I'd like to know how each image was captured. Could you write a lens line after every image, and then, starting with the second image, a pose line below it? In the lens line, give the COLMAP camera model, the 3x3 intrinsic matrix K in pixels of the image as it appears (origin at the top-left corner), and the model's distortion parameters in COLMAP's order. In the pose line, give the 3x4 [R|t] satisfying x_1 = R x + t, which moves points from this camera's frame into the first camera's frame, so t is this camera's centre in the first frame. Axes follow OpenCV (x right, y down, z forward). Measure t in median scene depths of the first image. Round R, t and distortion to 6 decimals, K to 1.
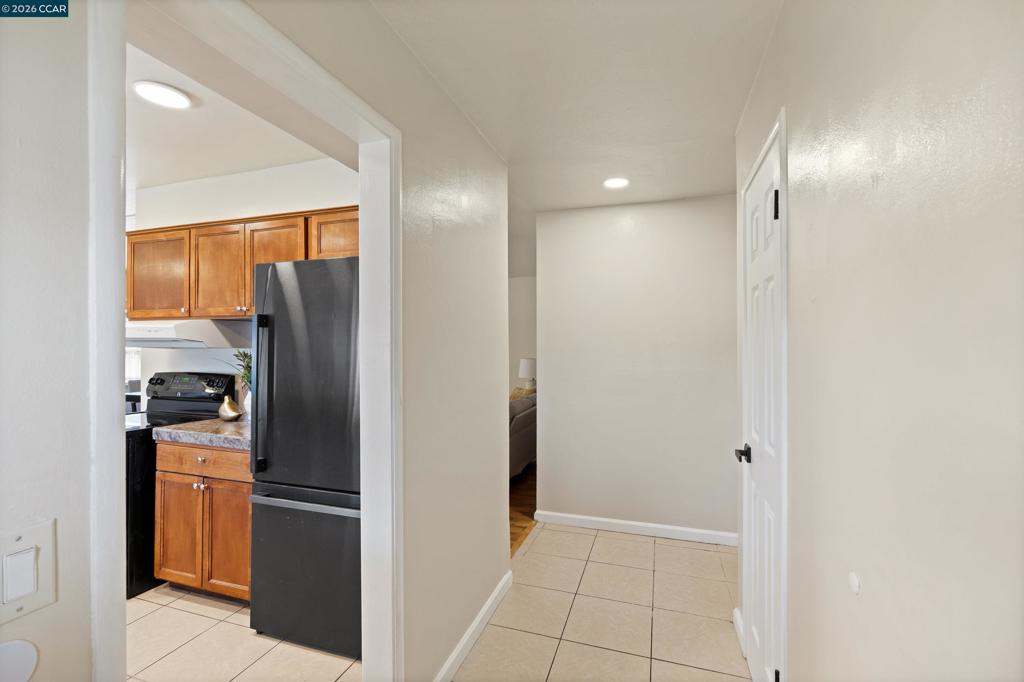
lens RADIAL K [[454.2, 0, 508.1], [0, 454.2, 339.8], [0, 0, 1]] dist [-0.005592, 0.000011]
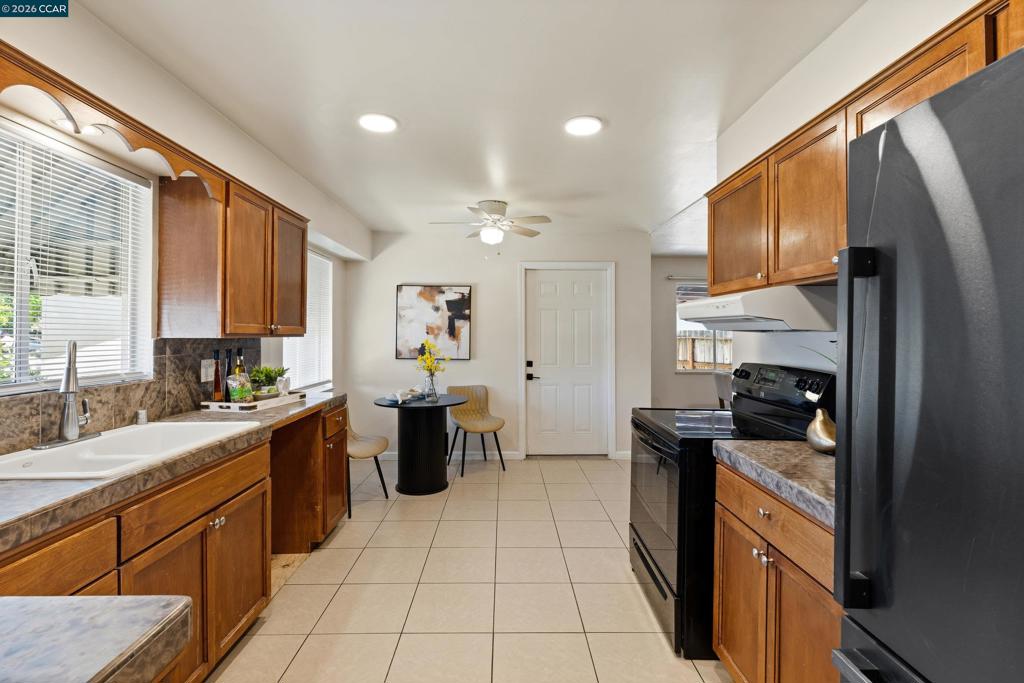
lens RADIAL K [[454.2, 0, 506.7], [0, 454.2, 332.8], [0, 0, 1]] dist [-0.005592, 0.000011]
pose [[0.318622, -0.003021, -0.947877, -0.185602], [0.010596, 0.999944, 0.000375, 0.018216], [0.947823, -0.010163, 0.318636, 0.420101]]
